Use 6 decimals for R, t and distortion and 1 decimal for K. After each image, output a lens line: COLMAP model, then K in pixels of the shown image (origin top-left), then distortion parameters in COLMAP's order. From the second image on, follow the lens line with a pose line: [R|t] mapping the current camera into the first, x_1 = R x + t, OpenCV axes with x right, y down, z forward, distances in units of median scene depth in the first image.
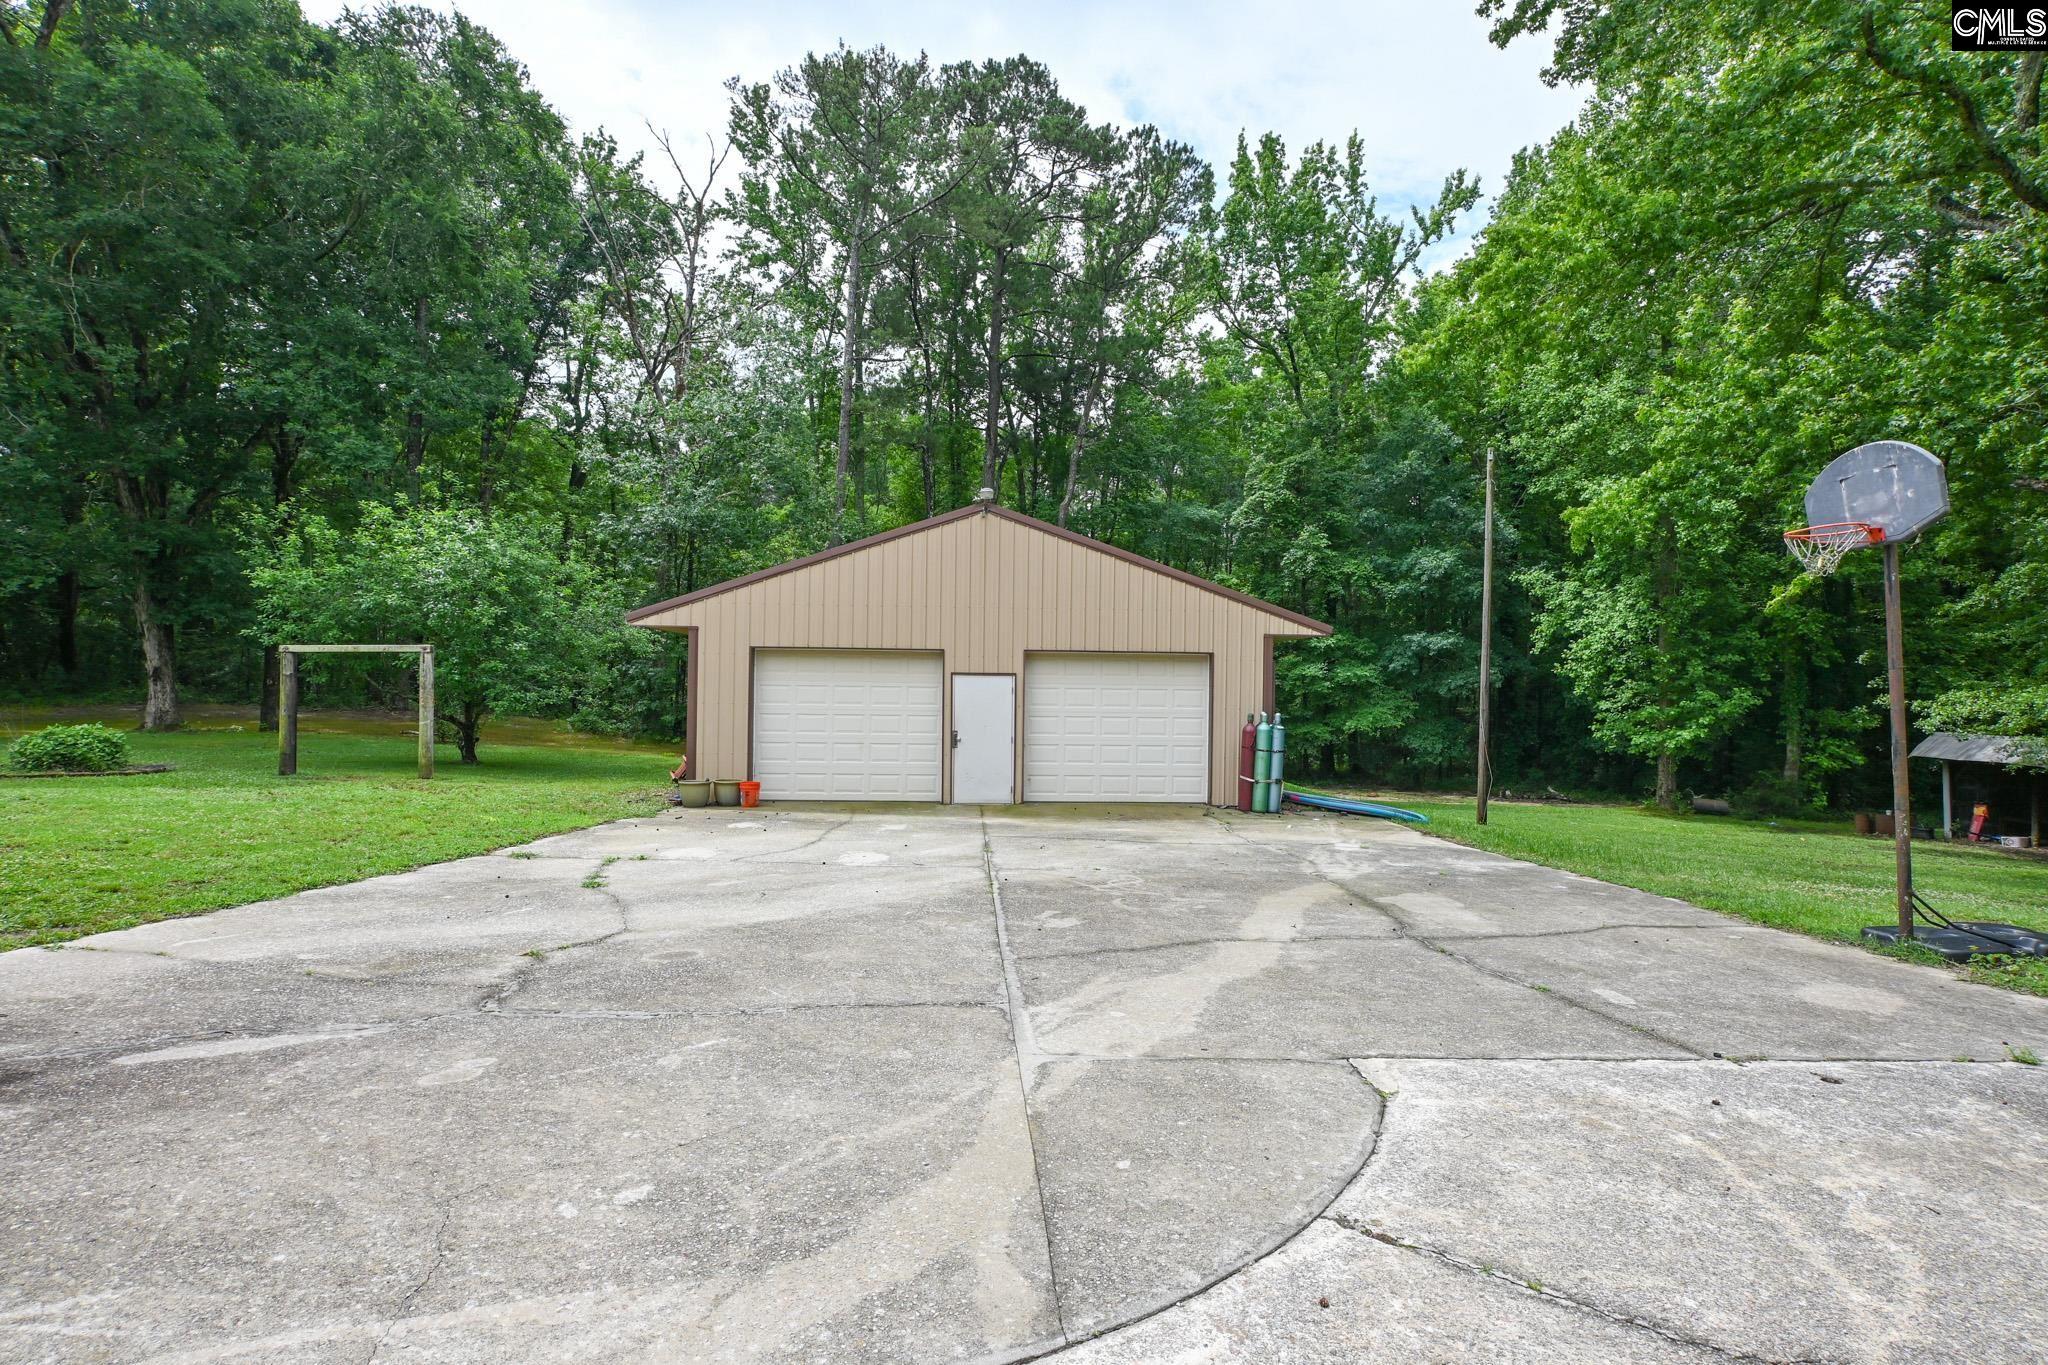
lens RADIAL K [[1017.6, 0, 1024.0], [0, 1017.6, 682.5], [0, 0, 1]] dist [-0.015283, 0.016348]
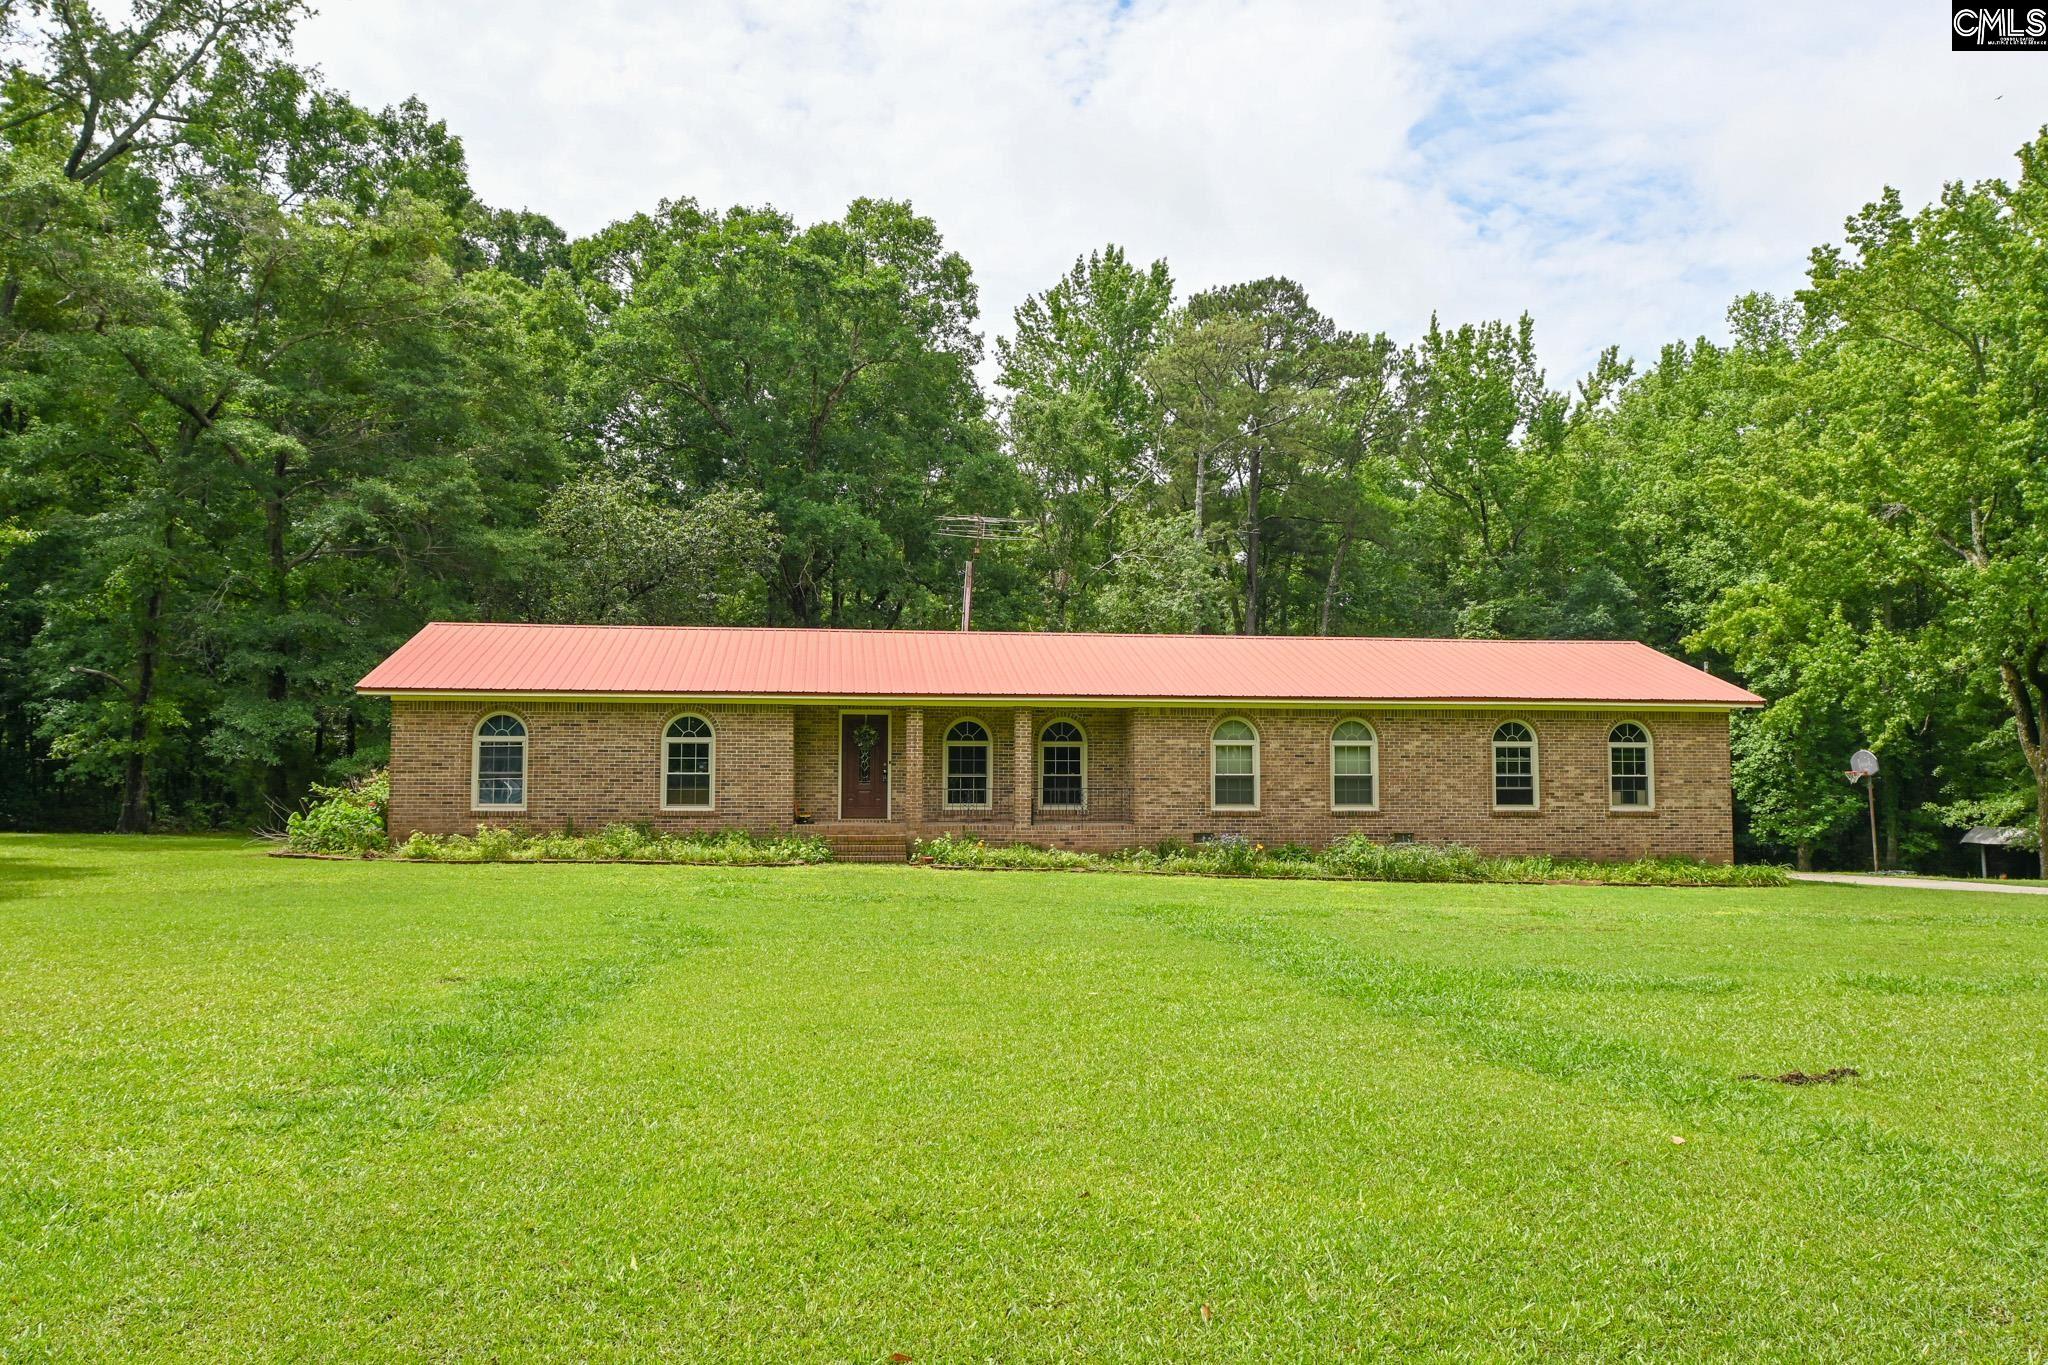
lens RADIAL K [[1534.6, 0, 1024.0], [0, 1534.6, 682.5], [0, 0, 1]] dist [0.000157, 0.003924]
pose [[0.994021, -0.002096, 0.109166, -0.806200], [0.008604, 0.998210, -0.059185, -0.042869], [-0.108847, 0.059770, 0.992260, -1.203939]]
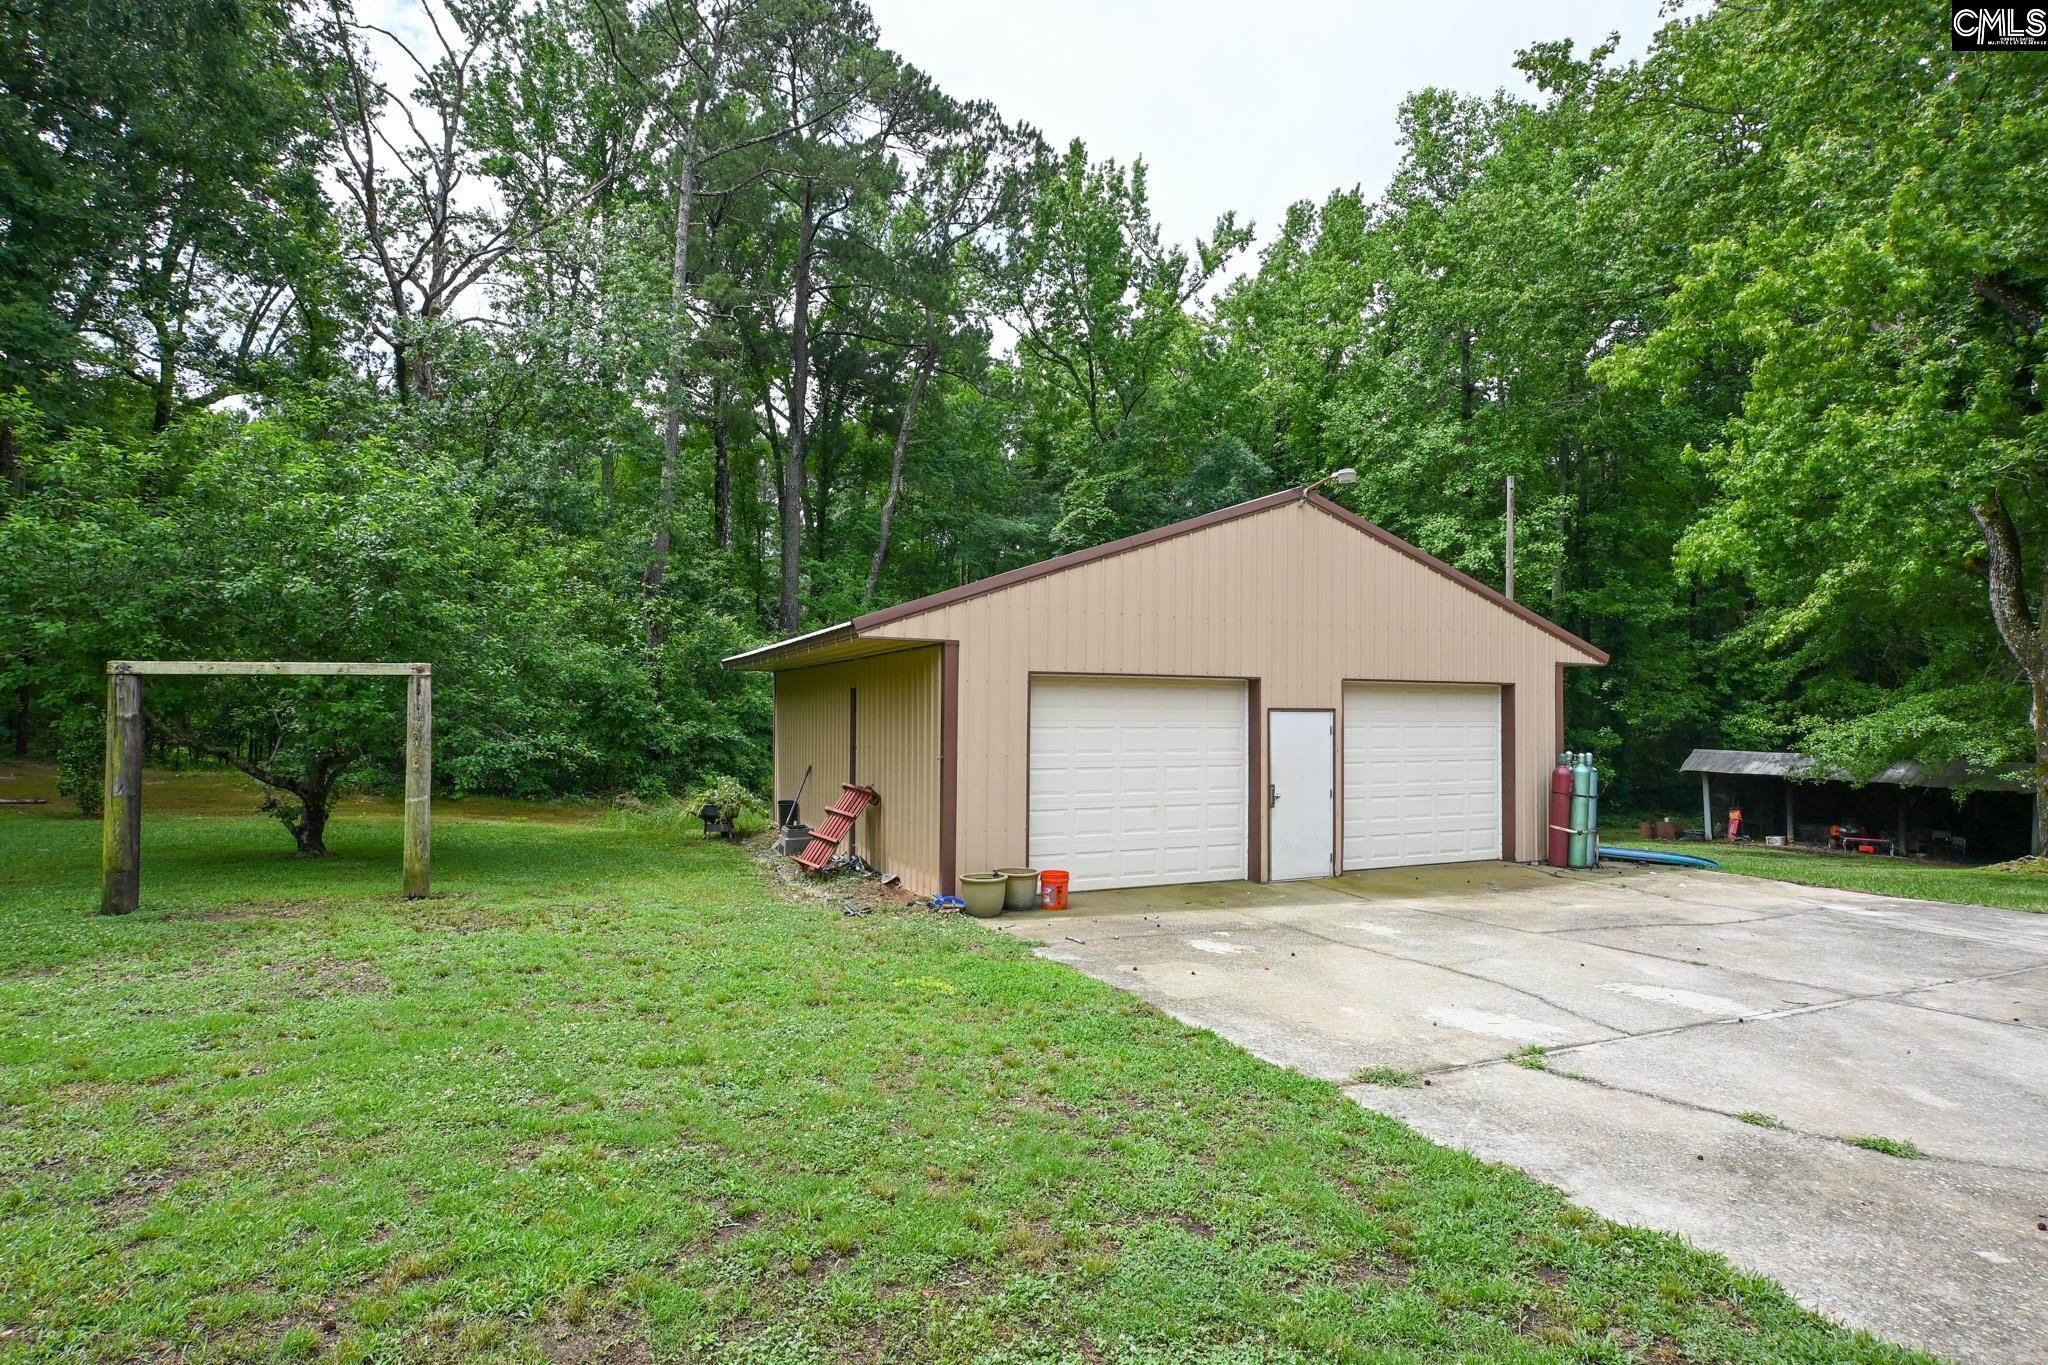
lens RADIAL K [[1036.4, 0, 1024.0], [0, 1036.4, 682.5], [0, 0, 1]] dist [0.003403, 0.000576]
pose [[0.925714, 0.003699, 0.378206, -0.305553], [0.004345, 0.999782, -0.020412, -0.007903], [-0.378199, 0.020539, 0.925496, 0.202937]]
